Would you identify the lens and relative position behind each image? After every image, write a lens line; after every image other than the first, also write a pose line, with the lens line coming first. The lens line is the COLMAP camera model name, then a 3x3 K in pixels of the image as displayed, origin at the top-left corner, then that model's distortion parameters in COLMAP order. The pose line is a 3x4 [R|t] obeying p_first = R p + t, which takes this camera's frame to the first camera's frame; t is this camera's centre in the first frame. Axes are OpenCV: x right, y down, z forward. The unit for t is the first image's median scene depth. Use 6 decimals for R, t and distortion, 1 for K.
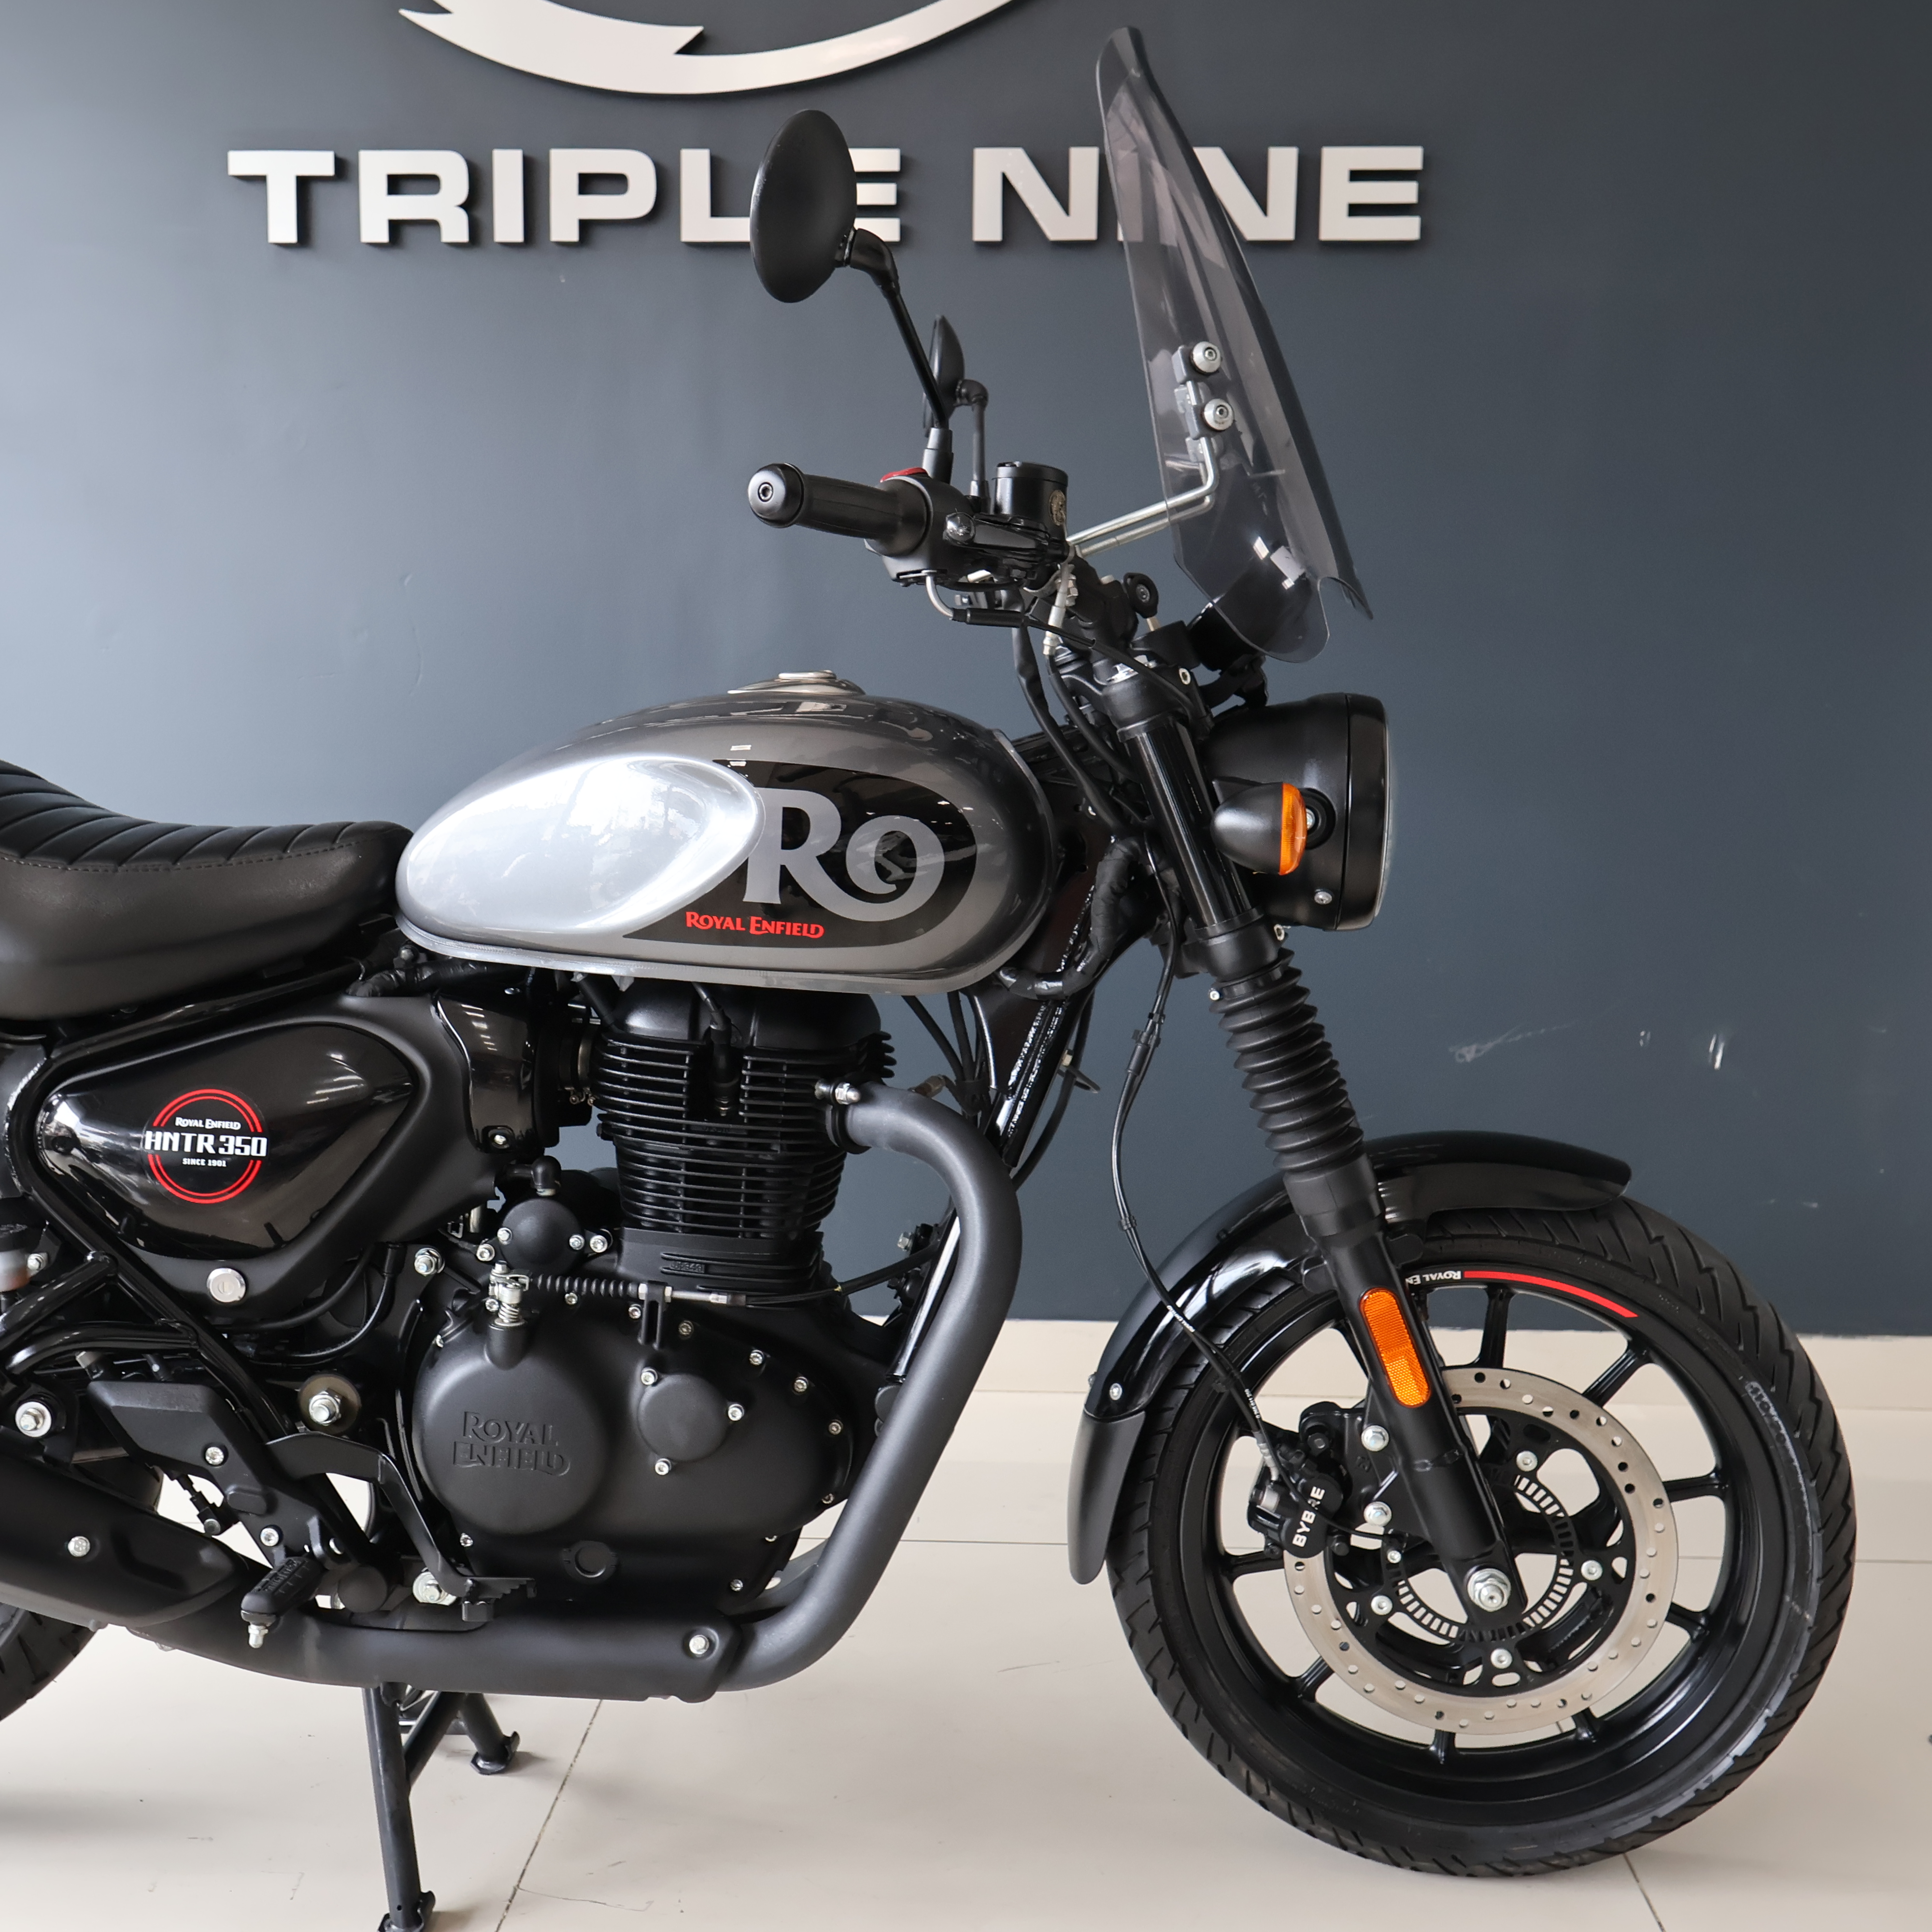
lens RADIAL K [[2108.0, 0, 969.2], [0, 2108.0, 958.0], [0, 0, 1]] dist [0.000583, 0.008380]
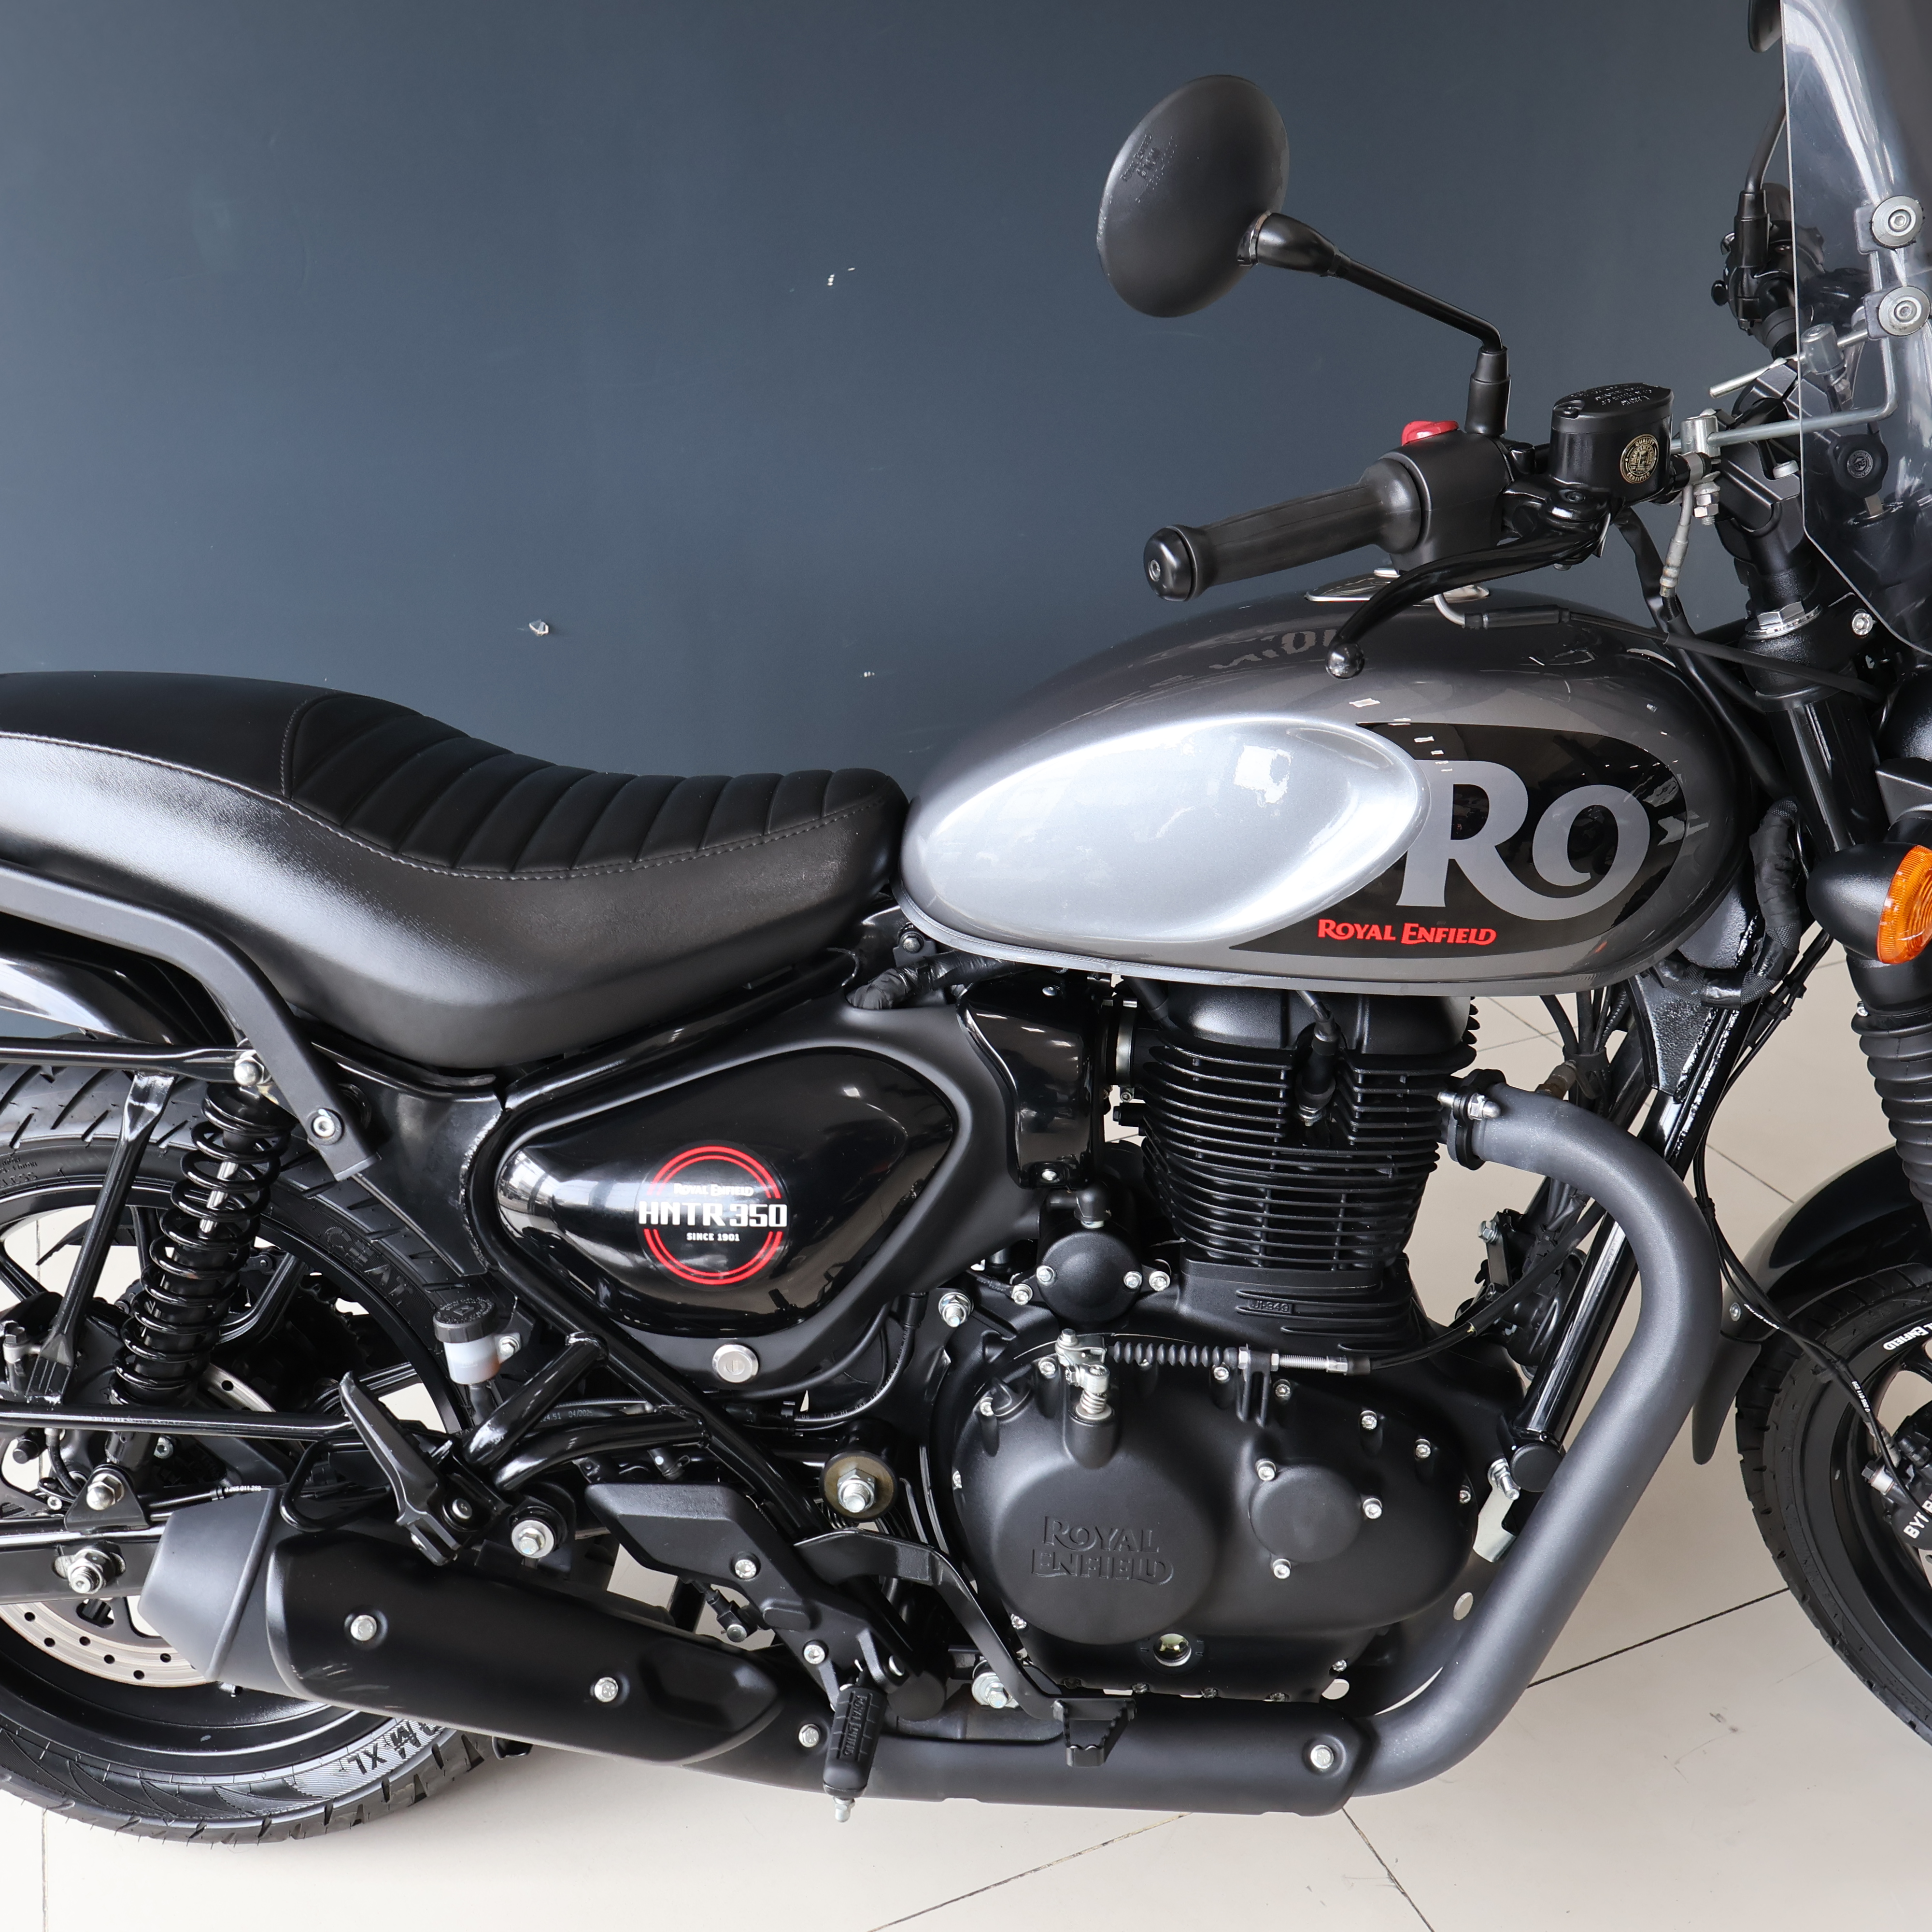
lens RADIAL K [[2034.8, 0, 966.0], [0, 2034.8, 966.0], [0, 0, 1]] dist [-0.005048, 0.024911]
pose [[0.998581, -0.033796, -0.041164, -0.226796], [0.040919, 0.981551, 0.186768, -0.145558], [0.034092, -0.188188, 0.981541, 0.251482]]
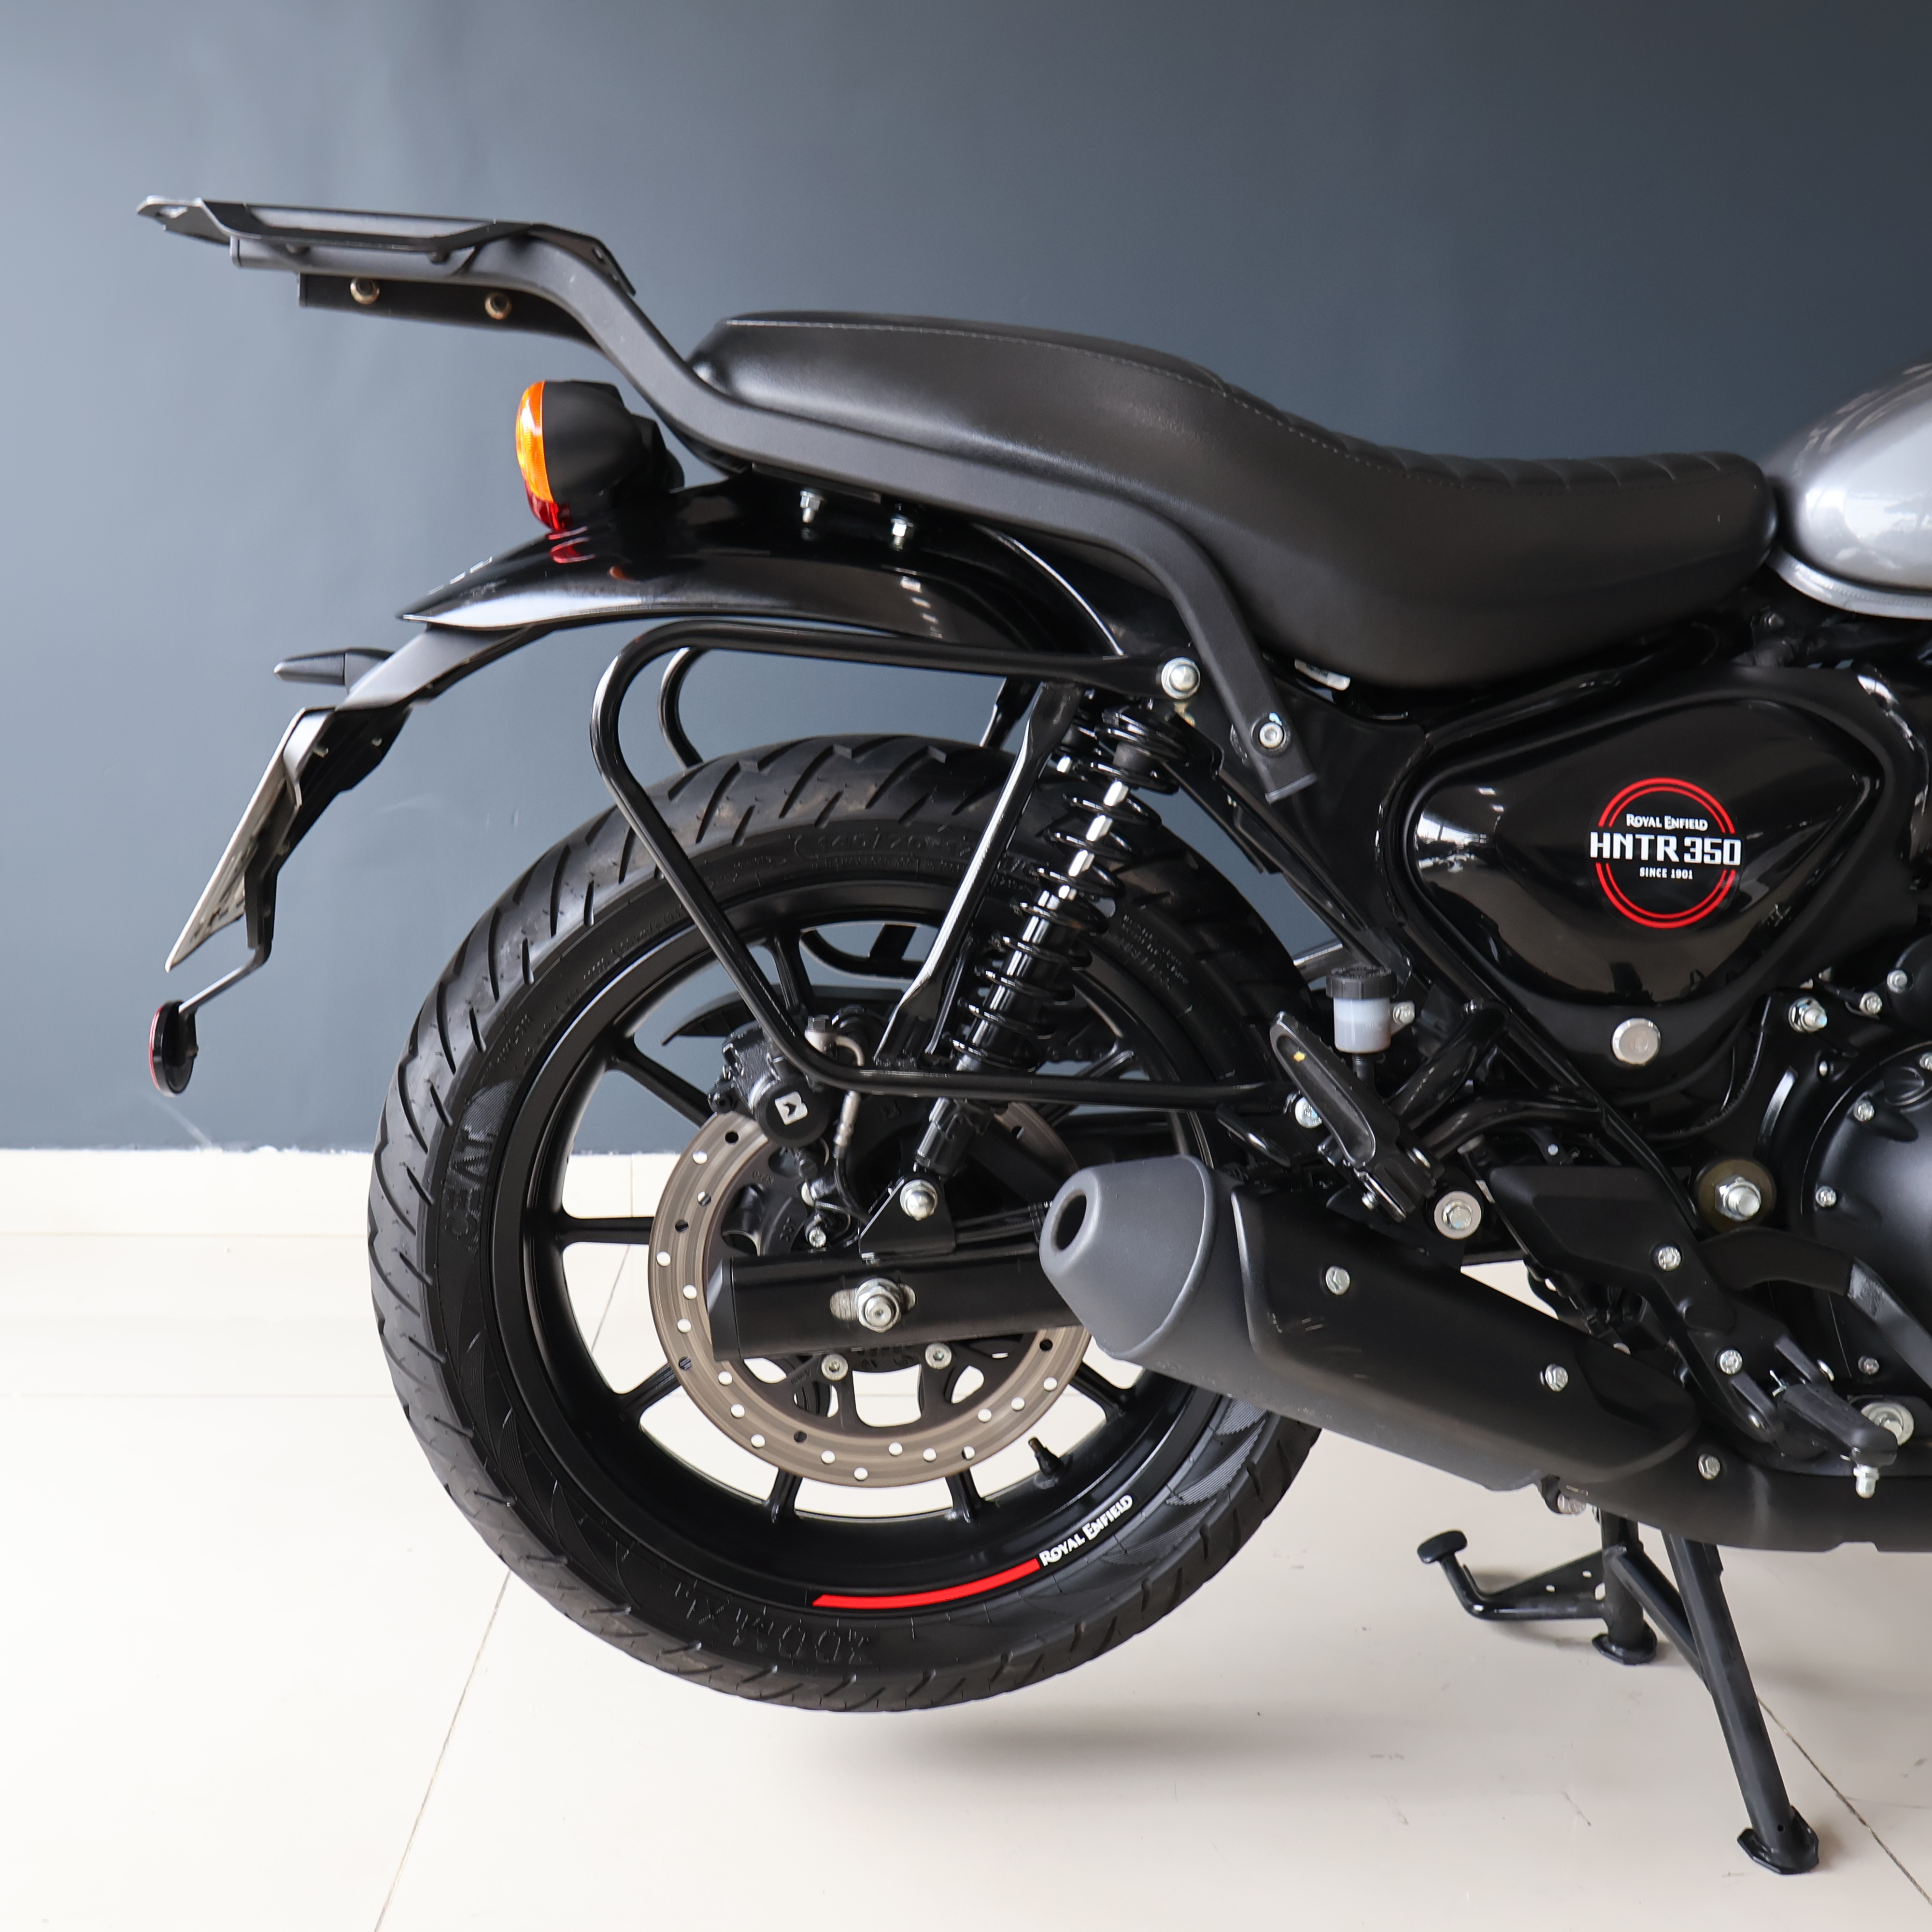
lens RADIAL K [[2104.3, 0, 1059.4], [0, 2104.3, 991.1], [0, 0, 1]] dist [0.023790, 0.014256]
pose [[0.992662, -0.017525, 0.119648, -0.660390], [0.010805, 0.998339, 0.056587, 0.092685], [-0.120441, -0.054879, 0.991202, 0.272163]]
